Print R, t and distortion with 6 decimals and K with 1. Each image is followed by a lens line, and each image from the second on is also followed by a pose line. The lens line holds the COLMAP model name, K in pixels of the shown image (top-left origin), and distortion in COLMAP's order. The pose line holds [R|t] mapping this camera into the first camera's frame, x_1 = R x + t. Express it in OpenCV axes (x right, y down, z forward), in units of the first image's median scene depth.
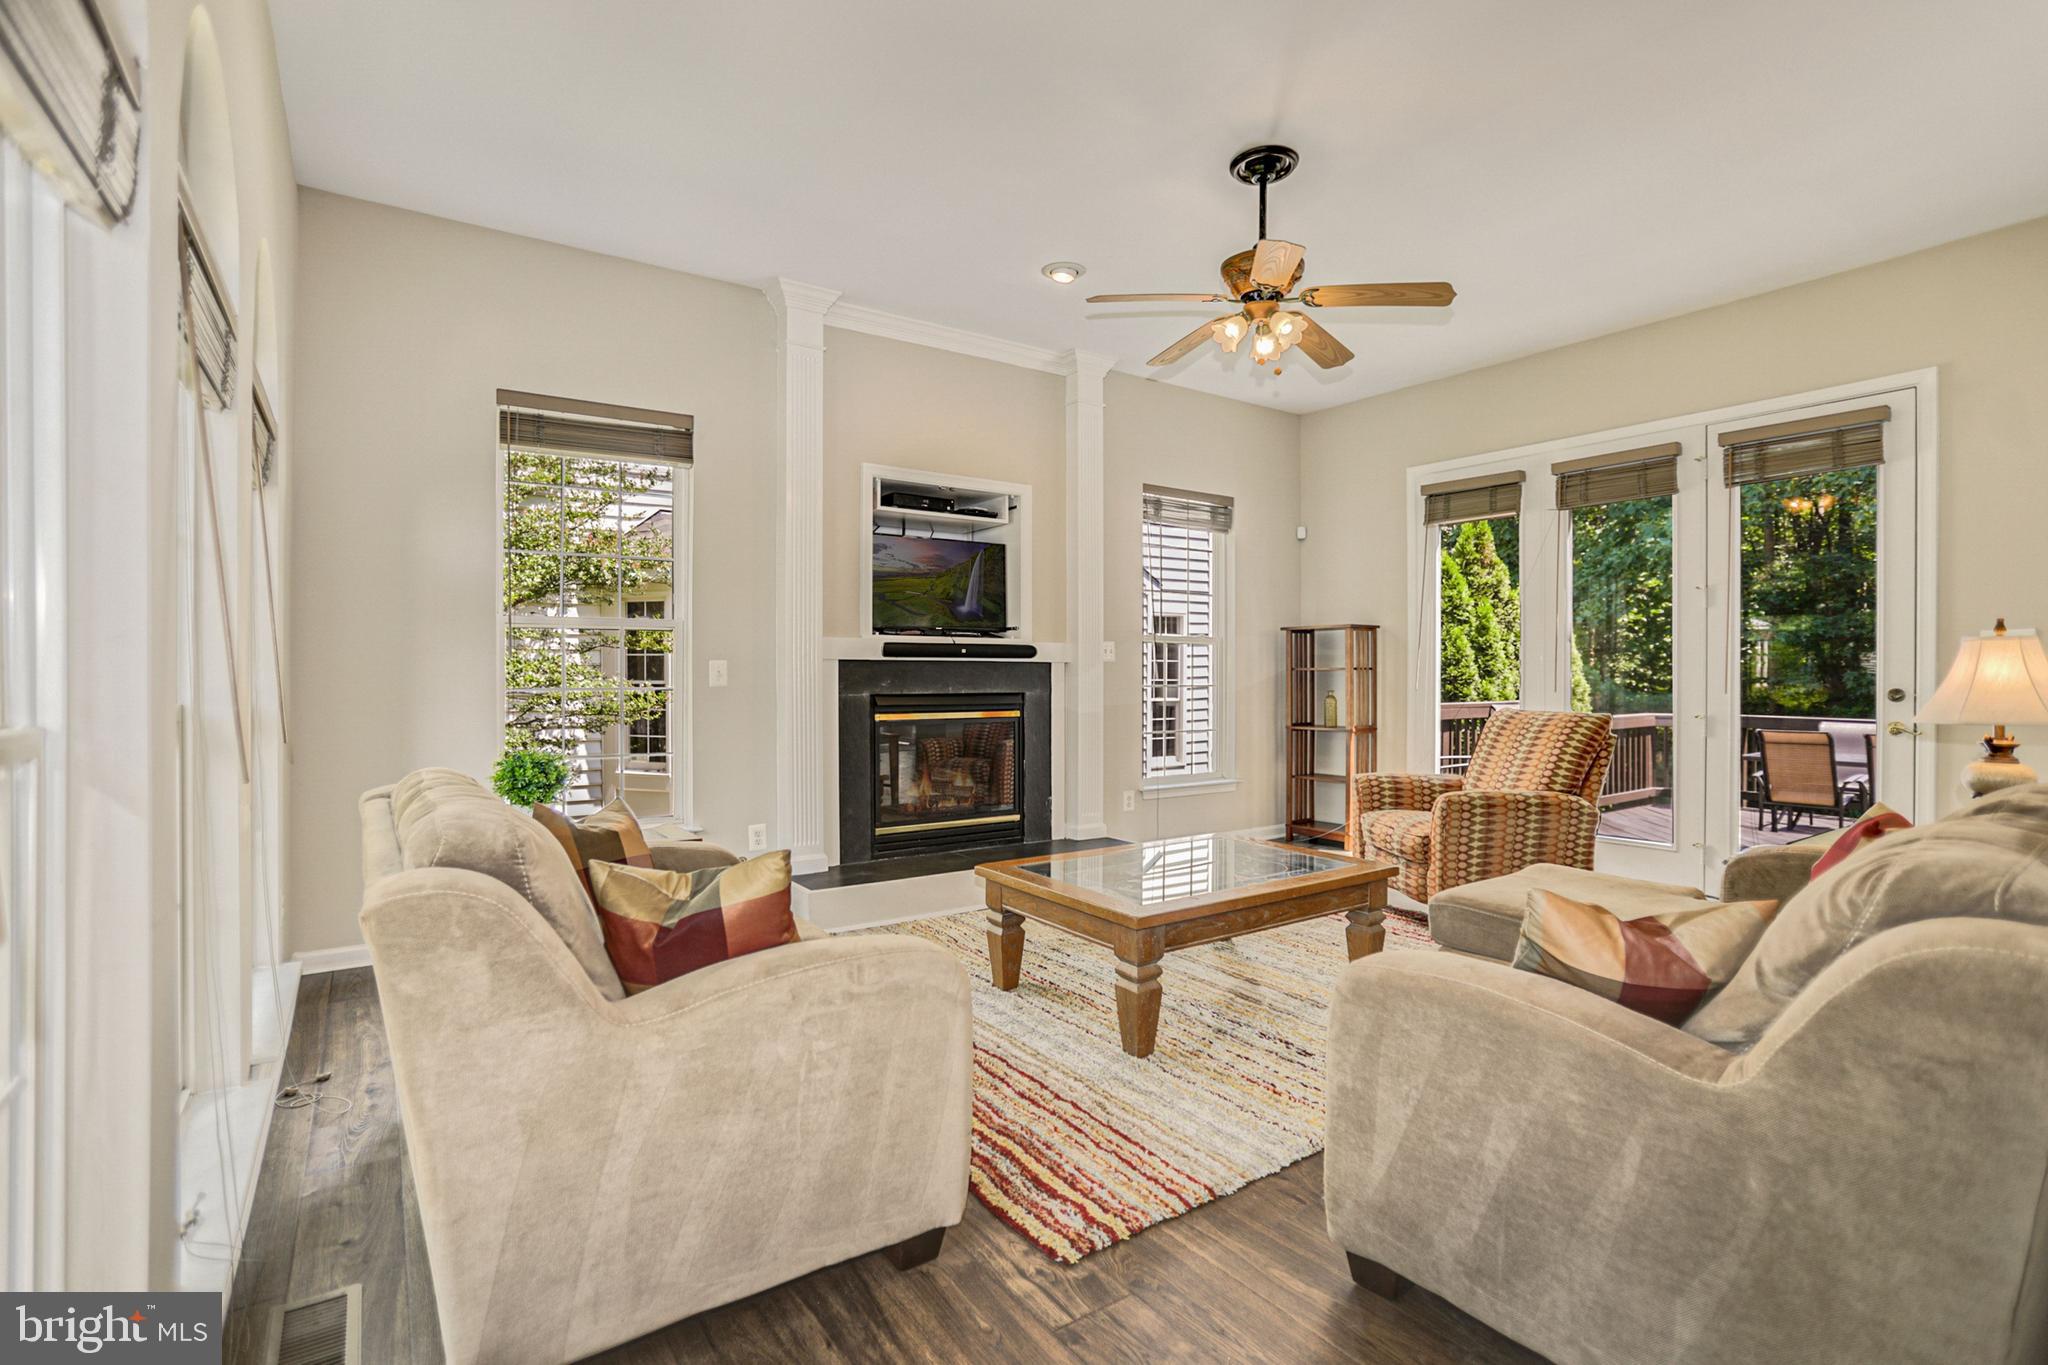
lens RADIAL K [[945.4, 0, 1003.6], [0, 945.4, 664.4], [0, 0, 1]] dist [-0.072976, 0.029127]
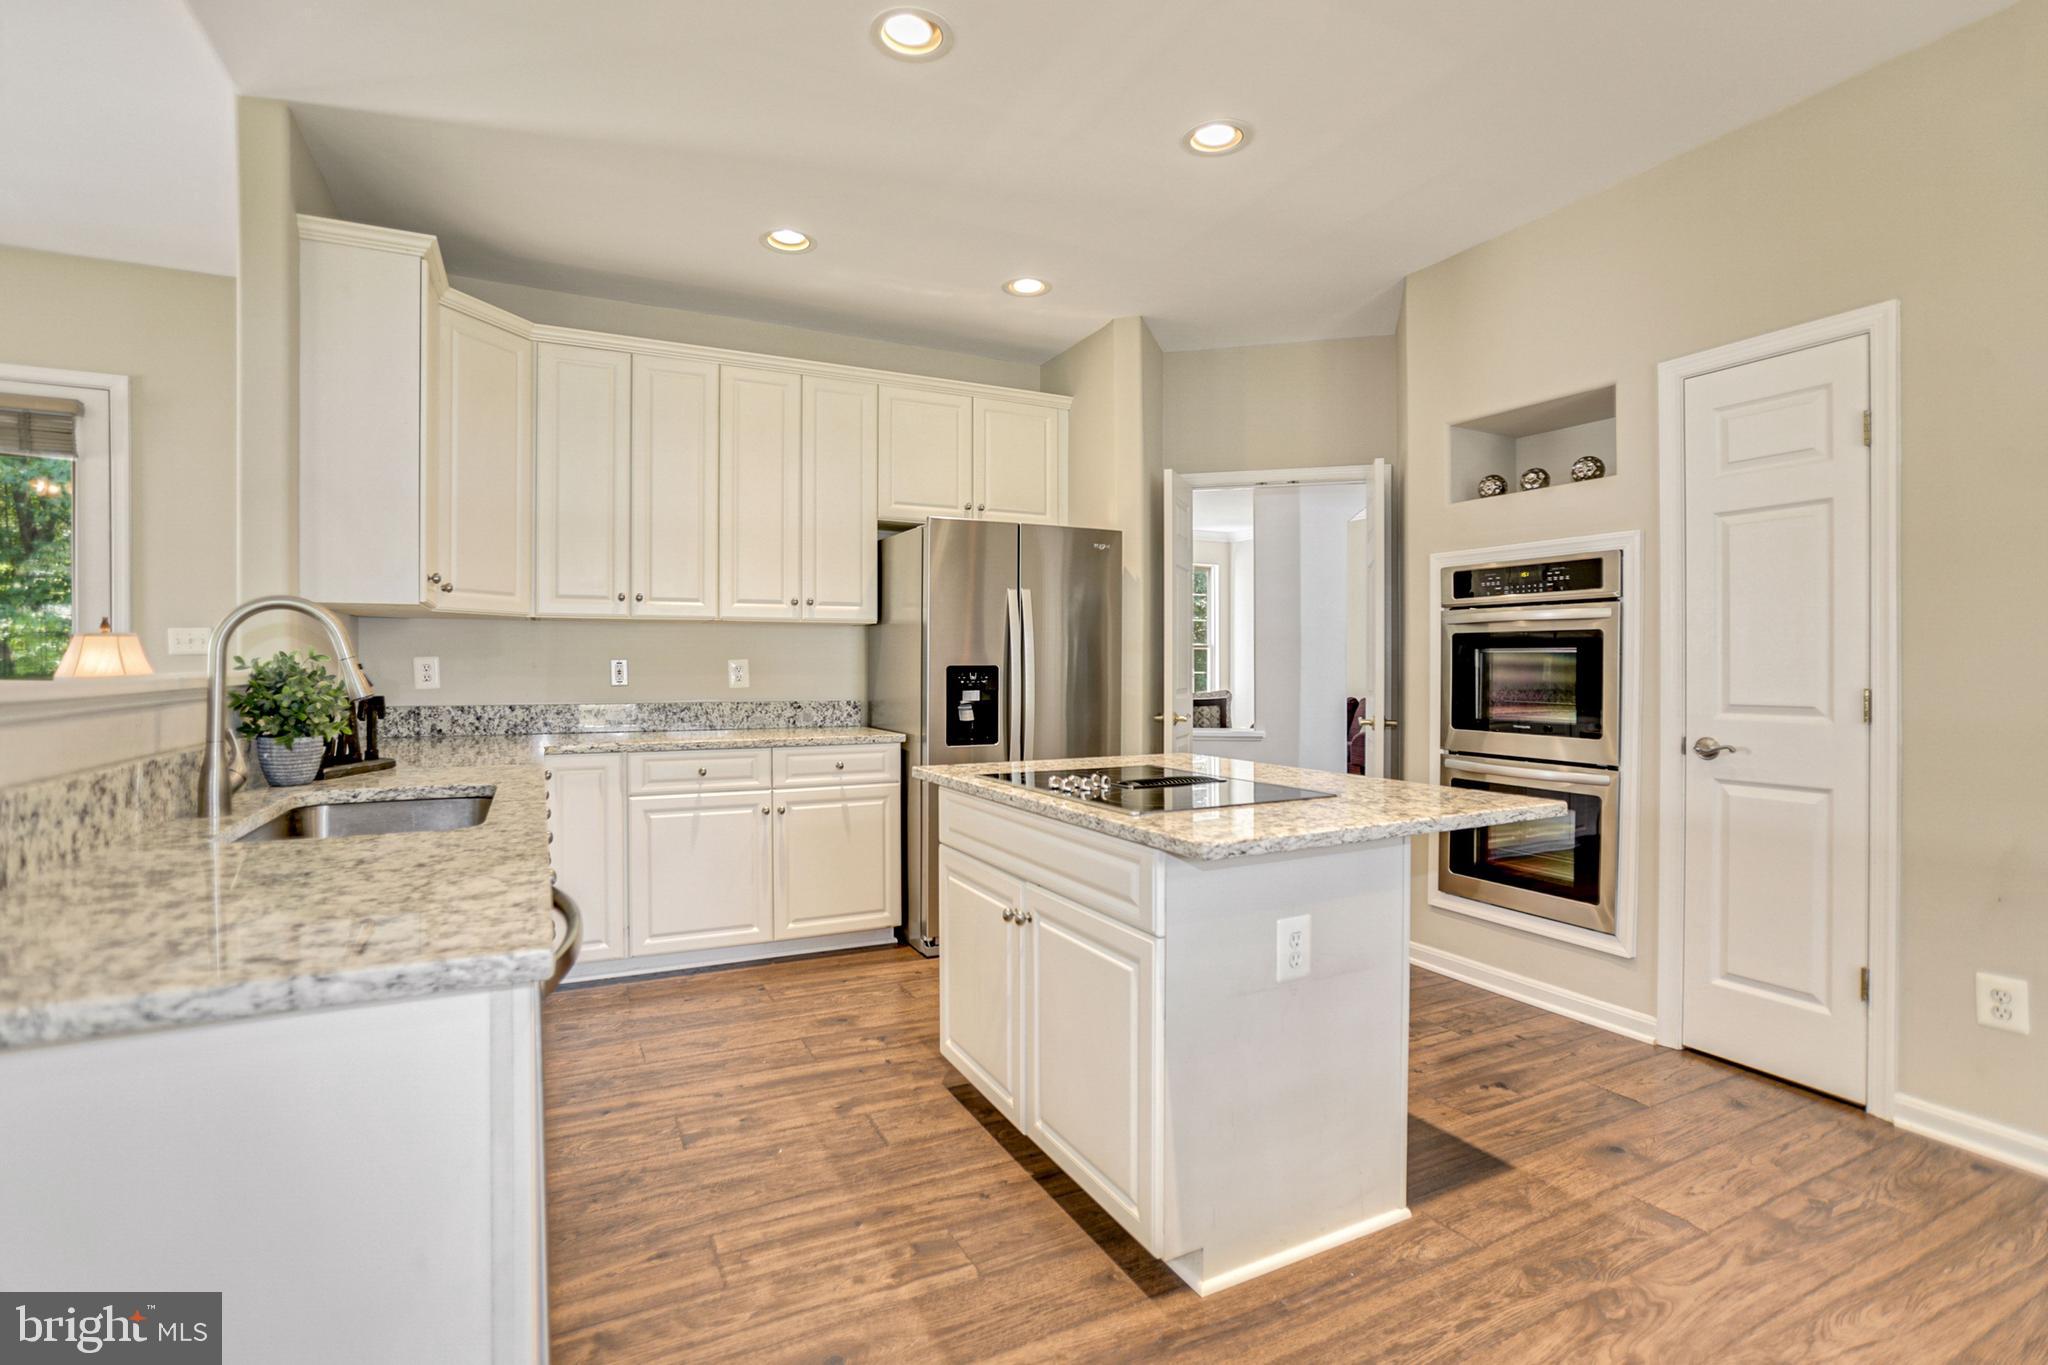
lens RADIAL K [[957.1, 0, 1024.0], [0, 957.1, 682.5], [0, 0, 1]] dist [-0.069860, 0.029627]
pose [[0.122955, -0.018832, 0.992234, 0.070742], [-0.005818, 0.999789, 0.019697, 0.000227], [-0.992395, -0.008194, 0.122819, -0.133340]]
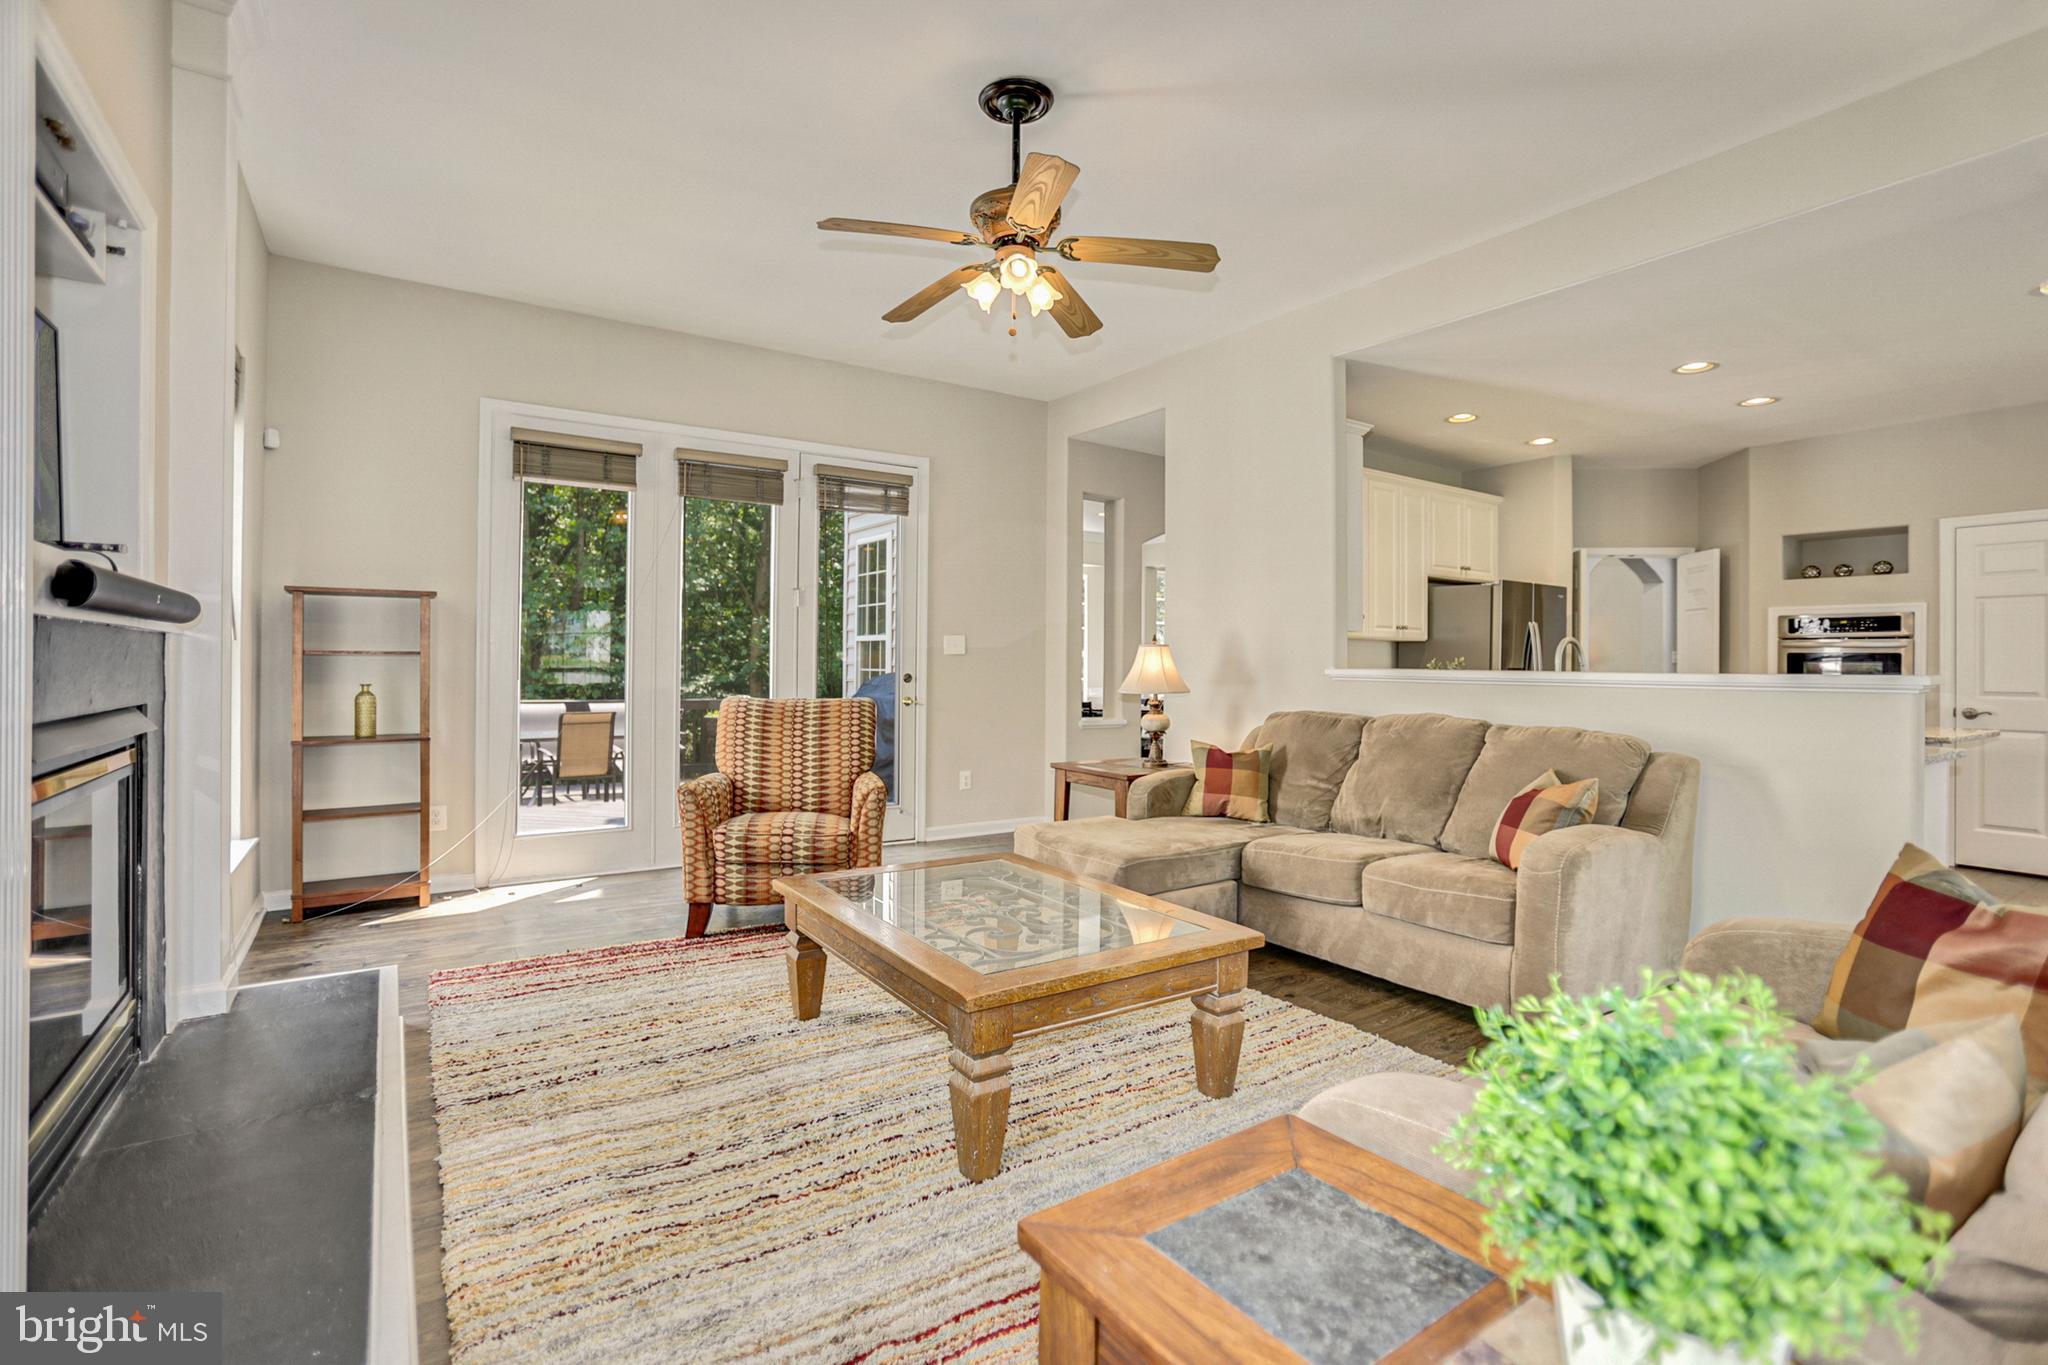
lens RADIAL K [[945.4, 0, 1003.6], [0, 945.4, 664.4], [0, 0, 1]] dist [-0.072976, 0.029127]
pose [[0.007172, -0.002355, 0.999972, -0.399625], [-0.015563, 0.999876, 0.002467, 0.004420], [-0.999853, -0.015580, 0.007135, 0.649474]]
